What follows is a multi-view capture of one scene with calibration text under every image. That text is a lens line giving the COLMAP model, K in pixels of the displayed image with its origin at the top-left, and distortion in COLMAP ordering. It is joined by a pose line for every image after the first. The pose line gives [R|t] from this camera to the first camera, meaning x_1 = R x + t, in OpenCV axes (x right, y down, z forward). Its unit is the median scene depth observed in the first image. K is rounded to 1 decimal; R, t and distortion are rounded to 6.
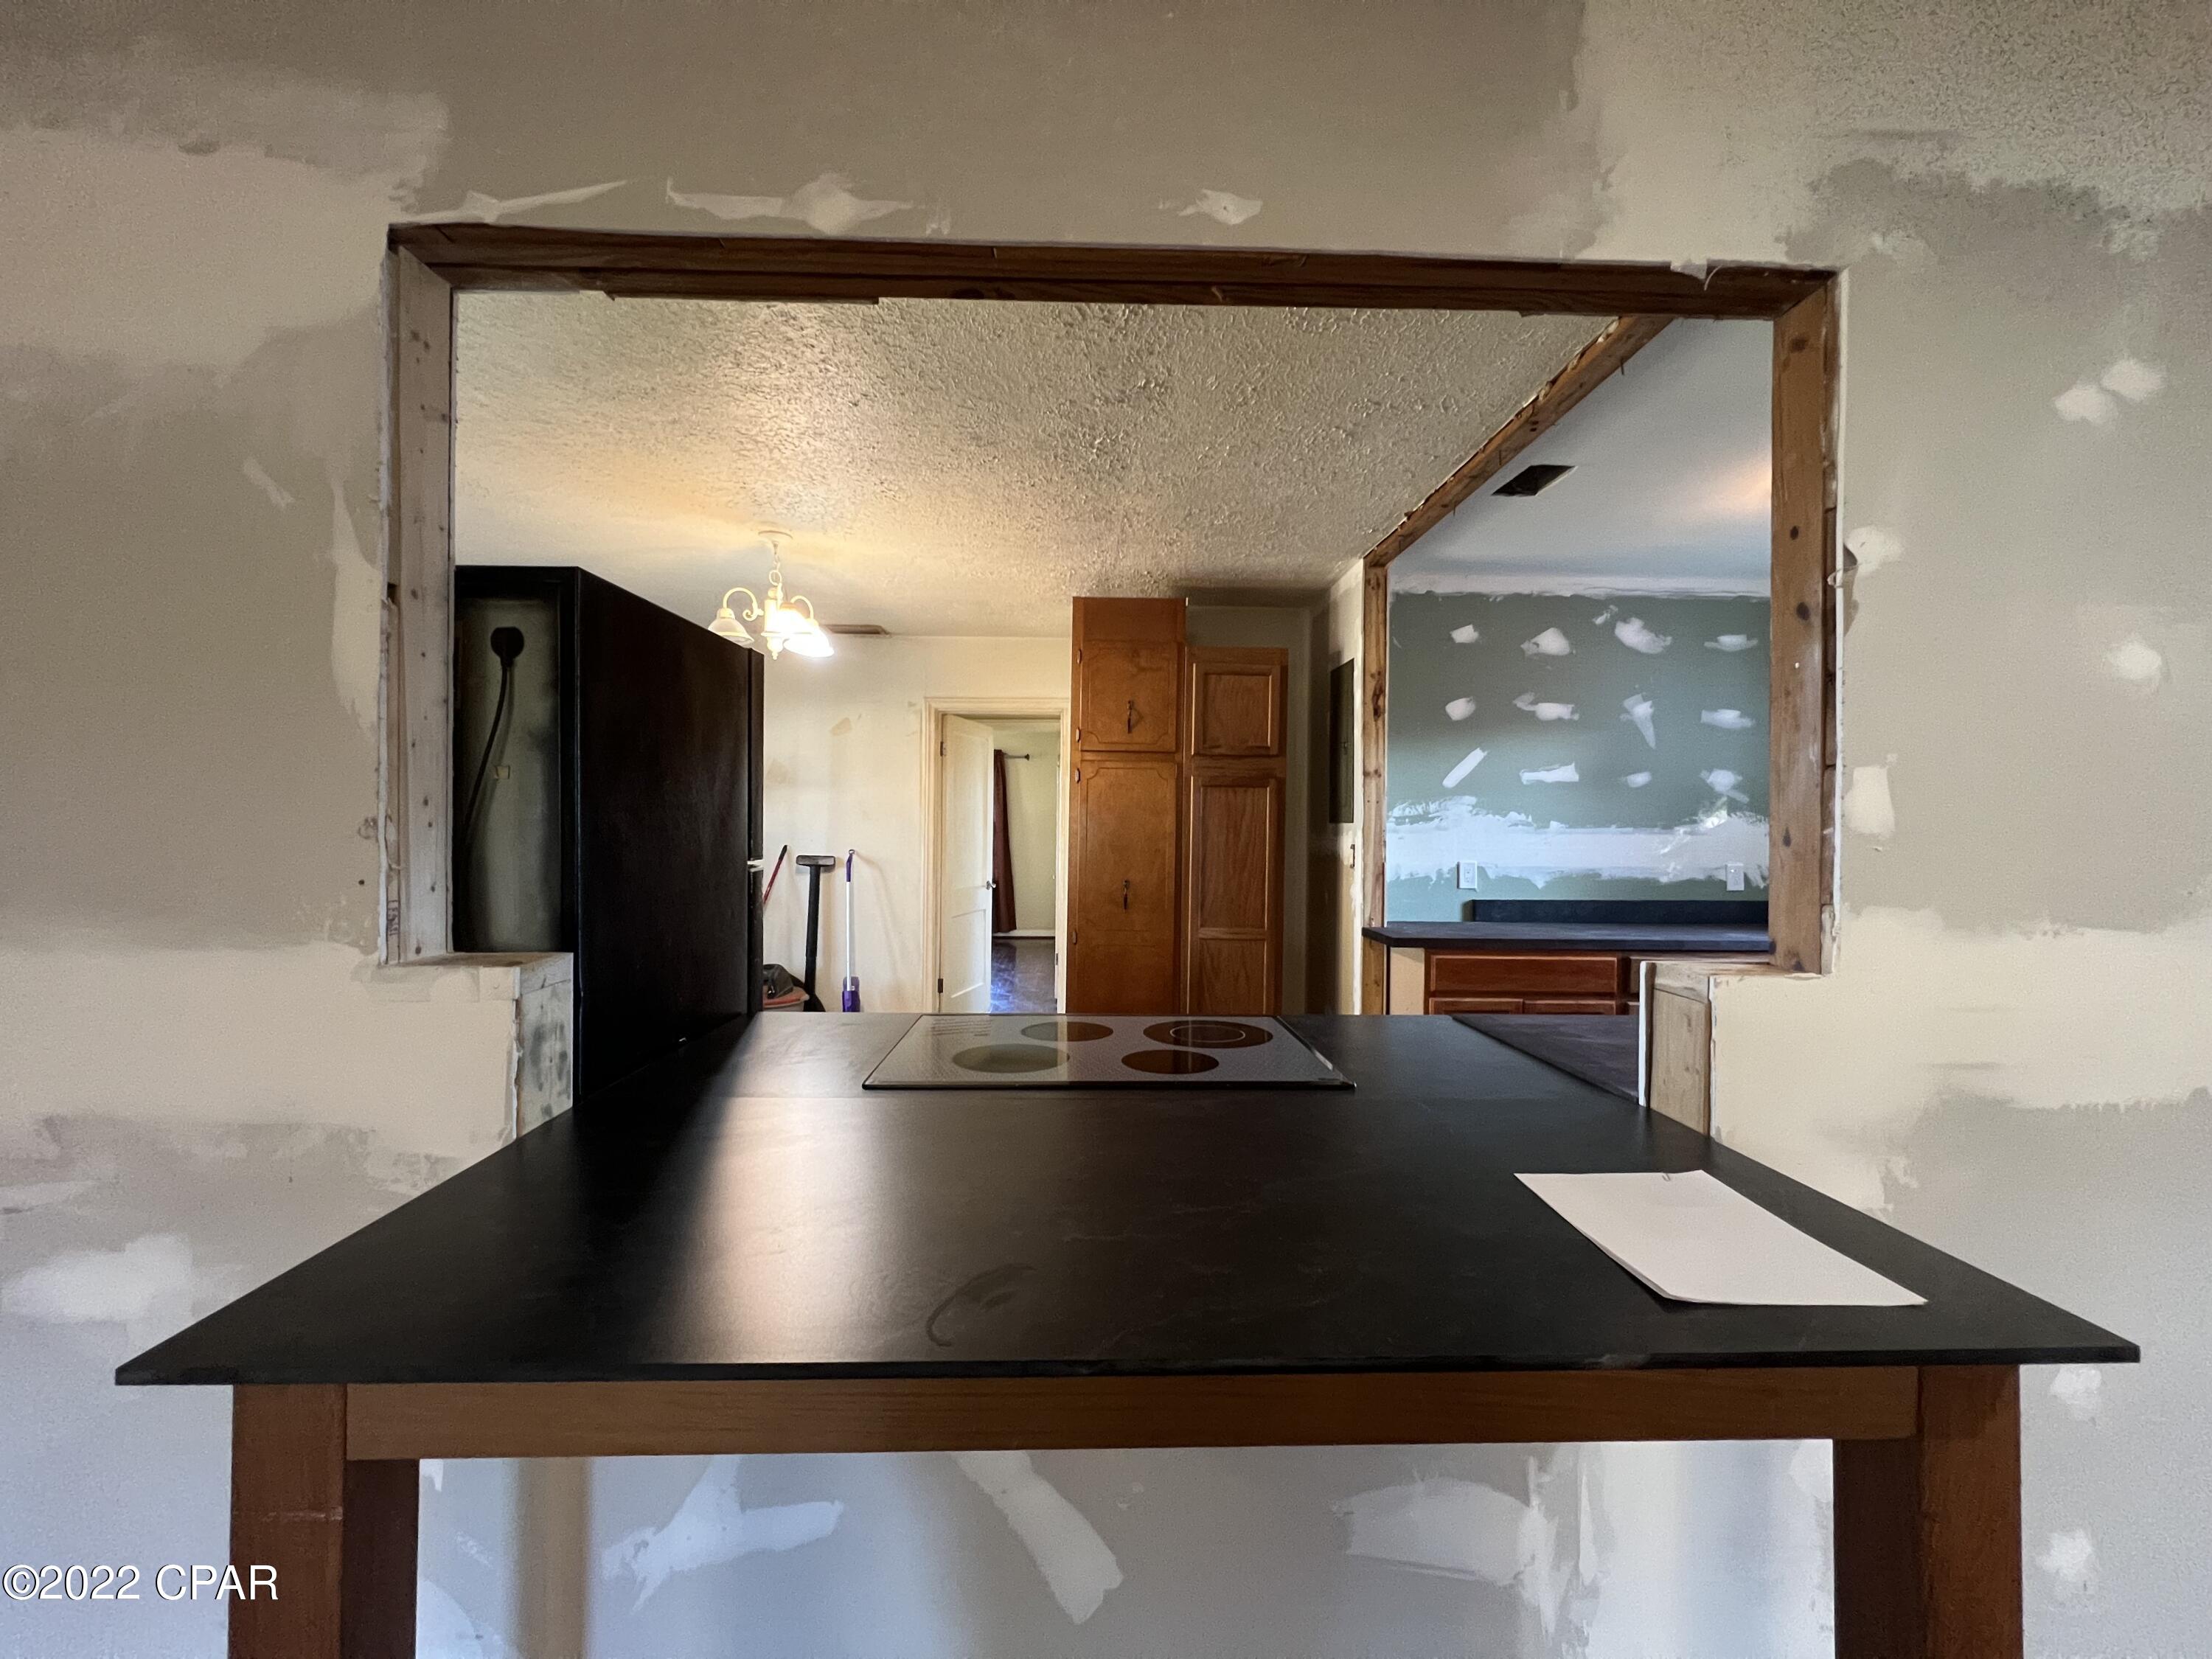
lens RADIAL K [[880.1, 0, 1098.4], [0, 880.1, 829.1], [0, 0, 1]] dist [0.000063, -0.000263]
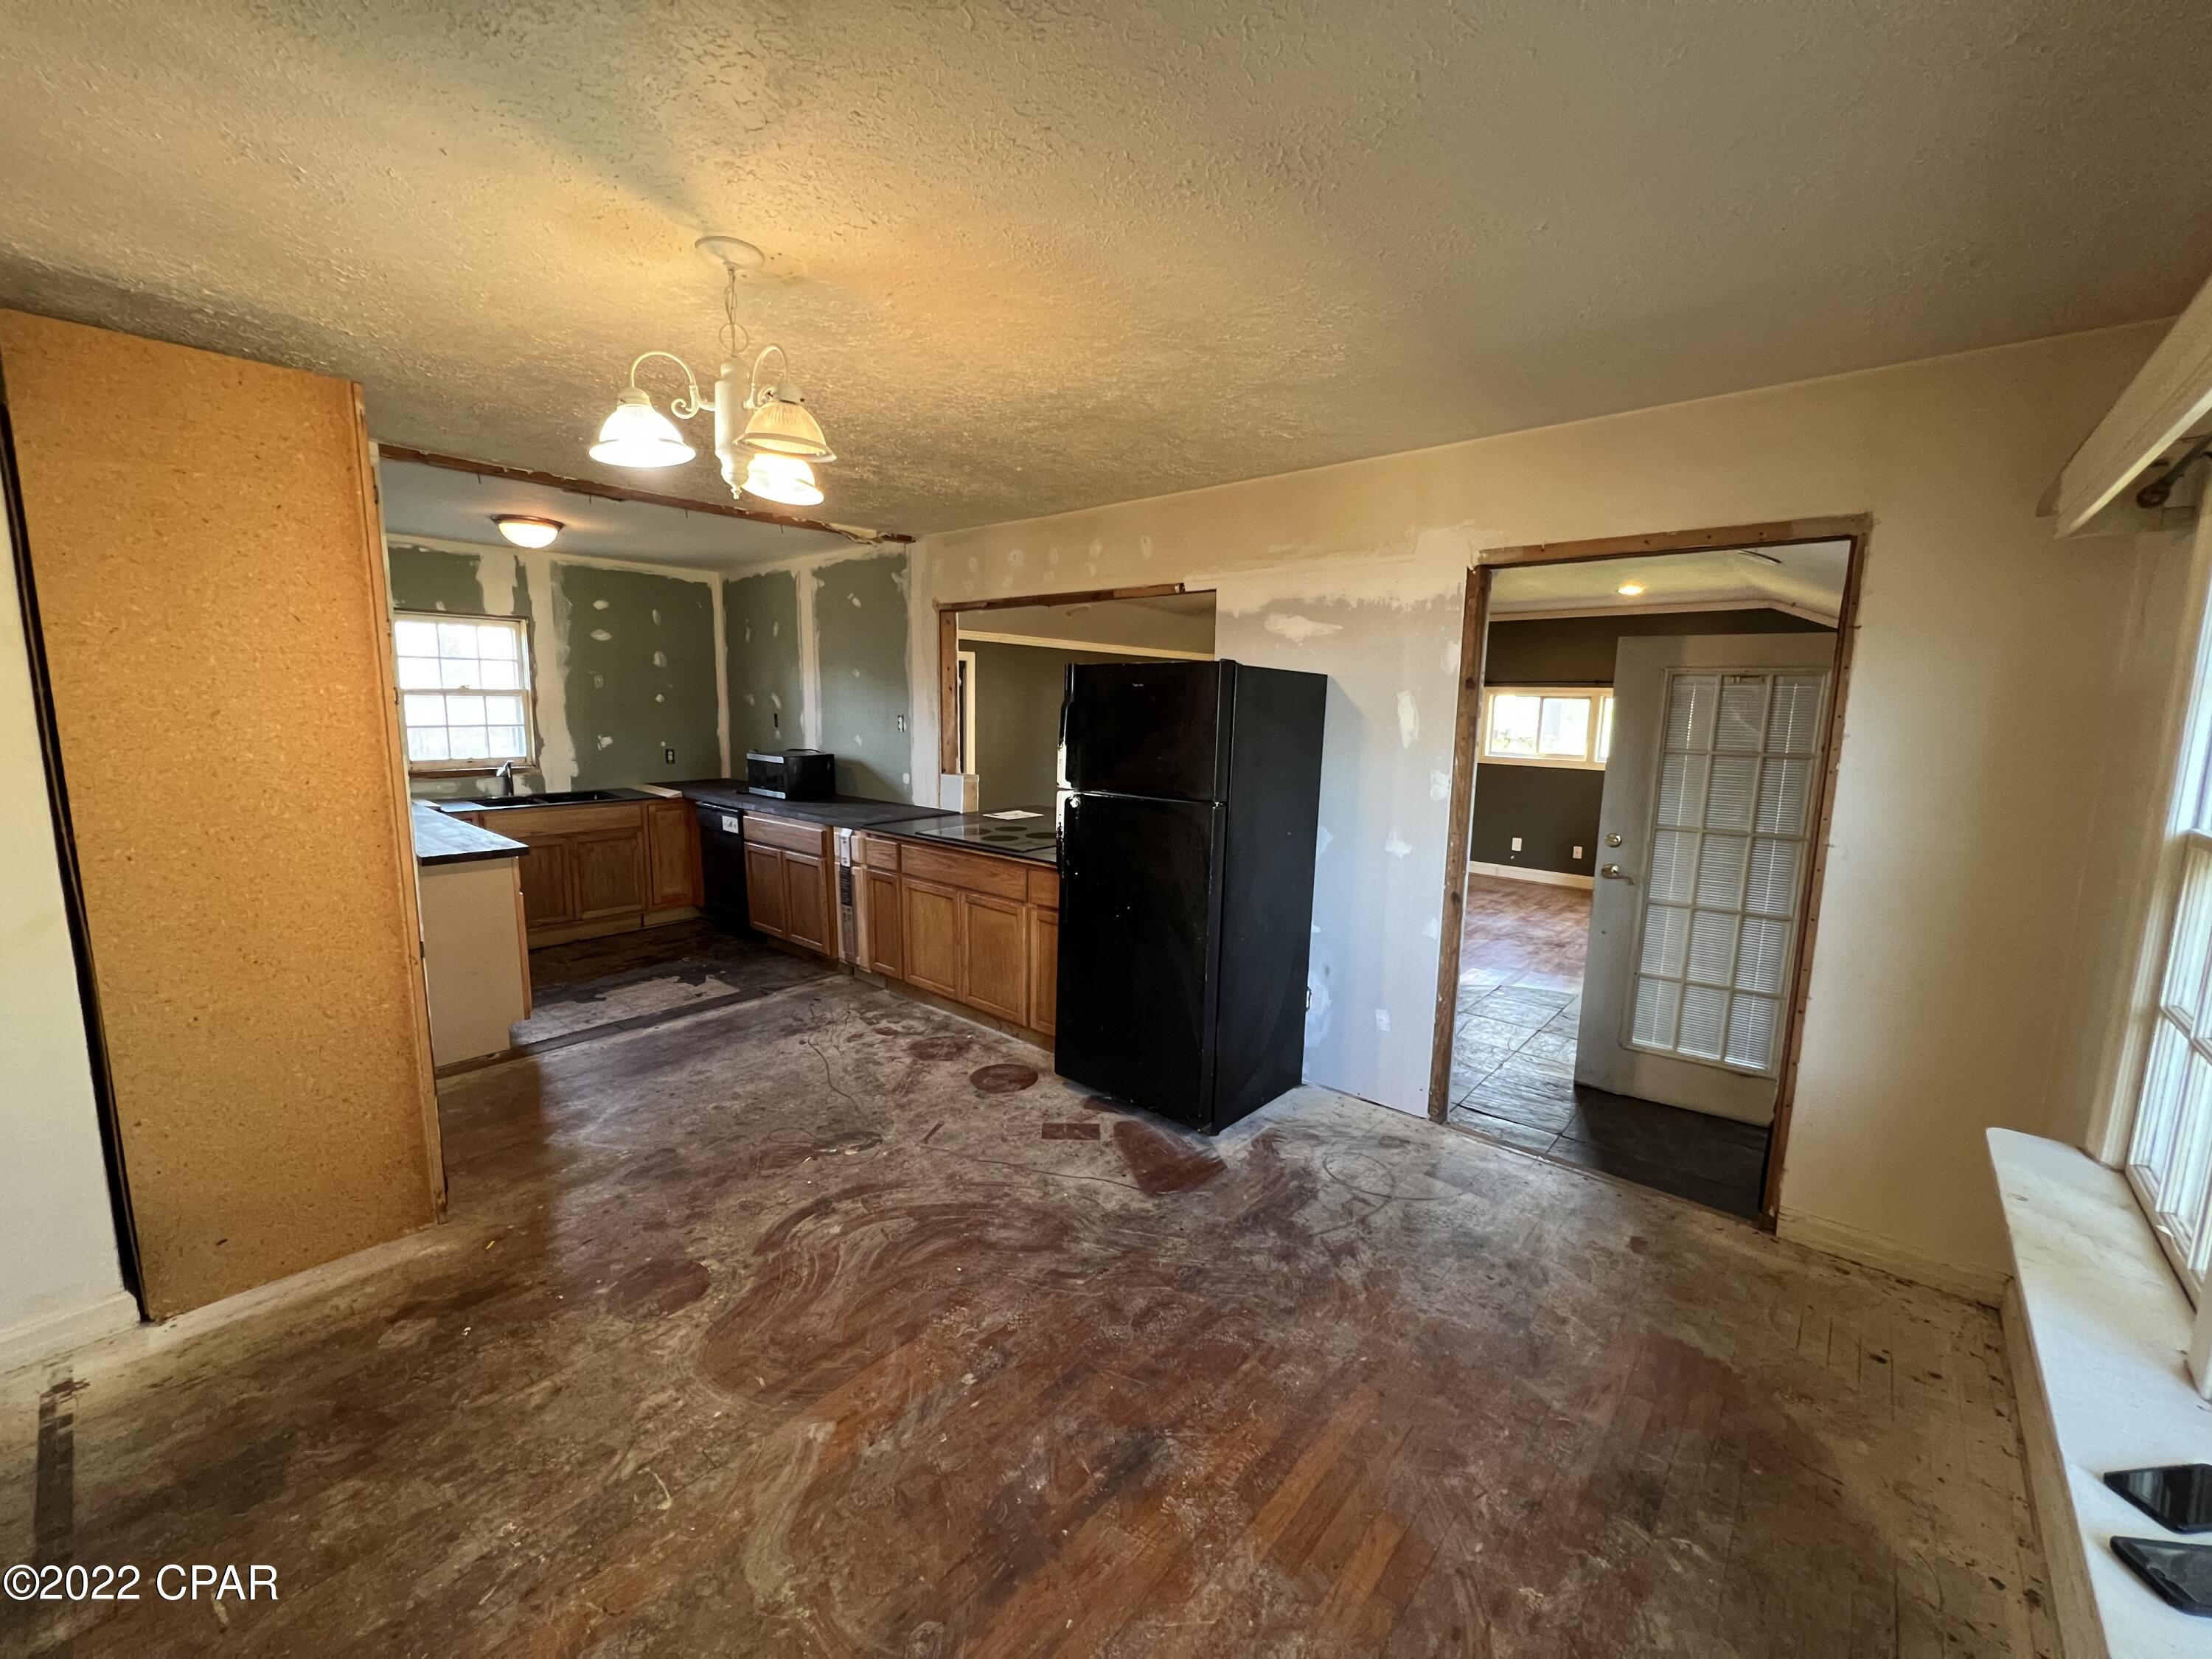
lens RADIAL K [[880.1, 0, 1098.4], [0, 880.1, 829.1], [0, 0, 1]] dist [0.000063, -0.000263]
pose [[-0.732984, -0.120410, 0.669504, -0.809902], [-0.022540, 0.987968, 0.153009, -0.074003], [-0.679872, 0.097063, -0.726879, 1.121766]]
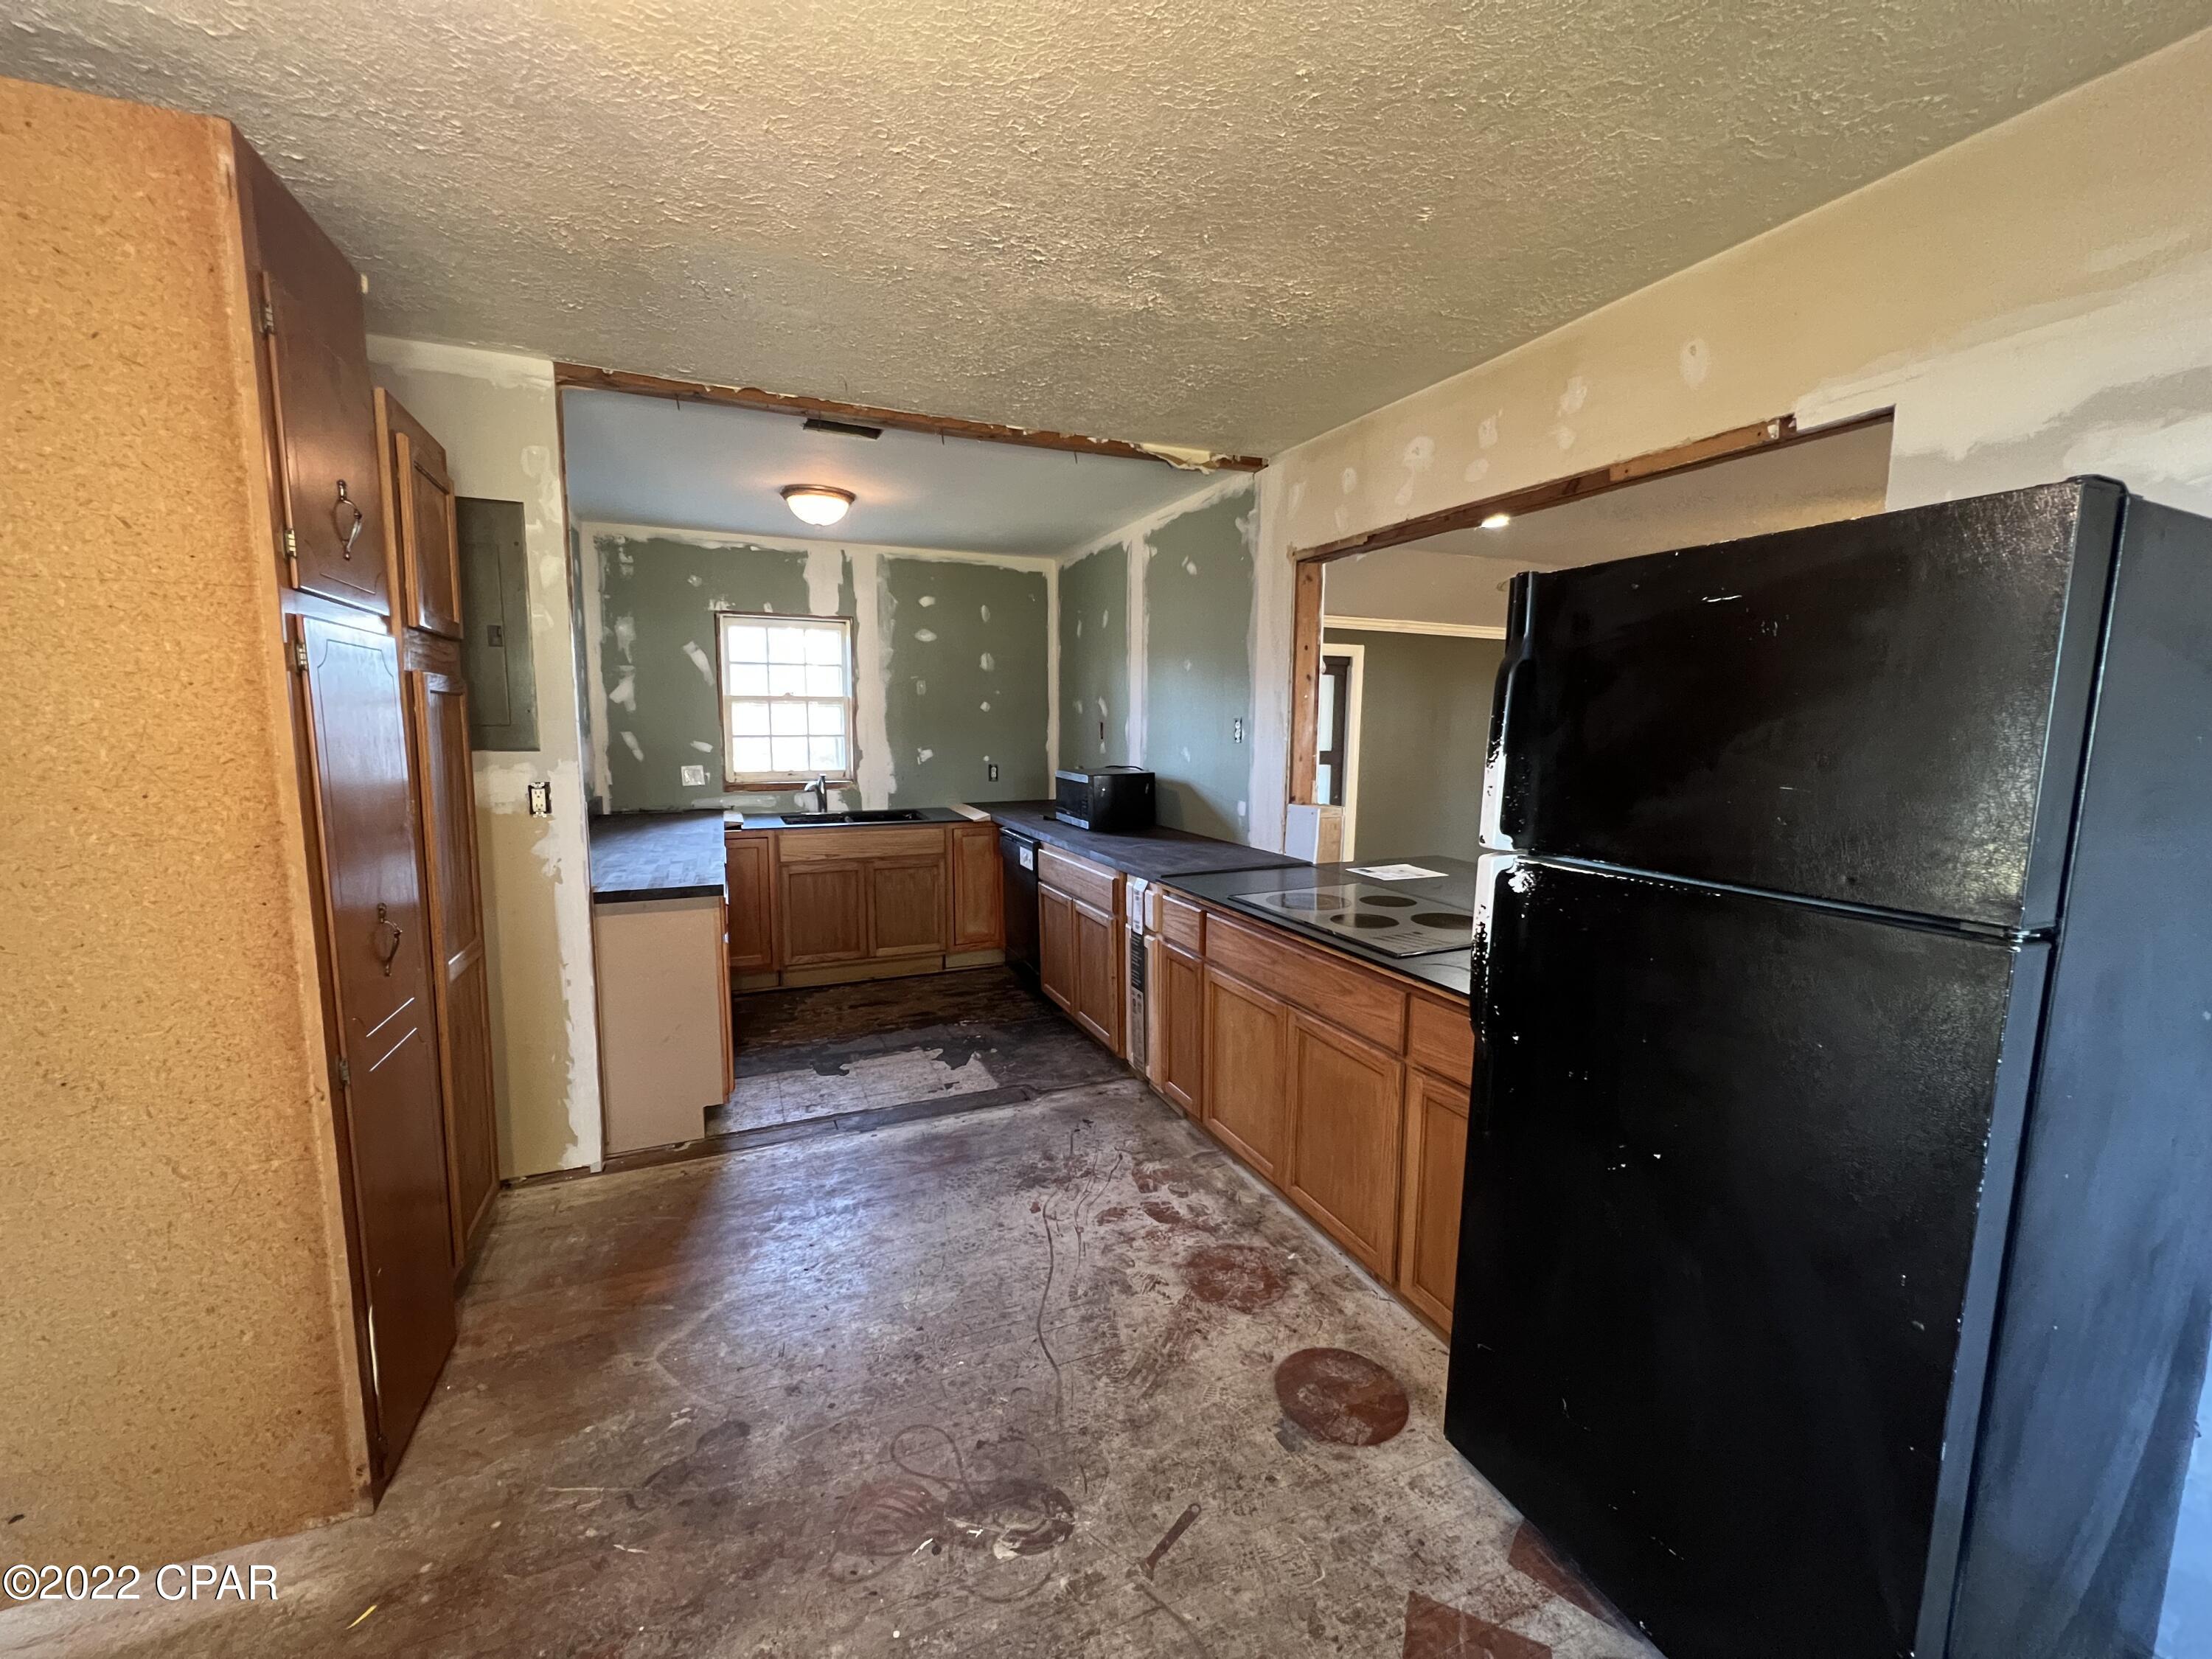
lens RADIAL K [[878.9, 0, 1101.2], [0, 878.9, 828.2], [0, 0, 1]] dist [-0.001329, -0.000103]
pose [[-0.370741, -0.127083, 0.920001, -0.499410], [-0.009207, 0.991048, 0.133187, -0.041265], [-0.928691, 0.040908, -0.368592, 0.823936]]
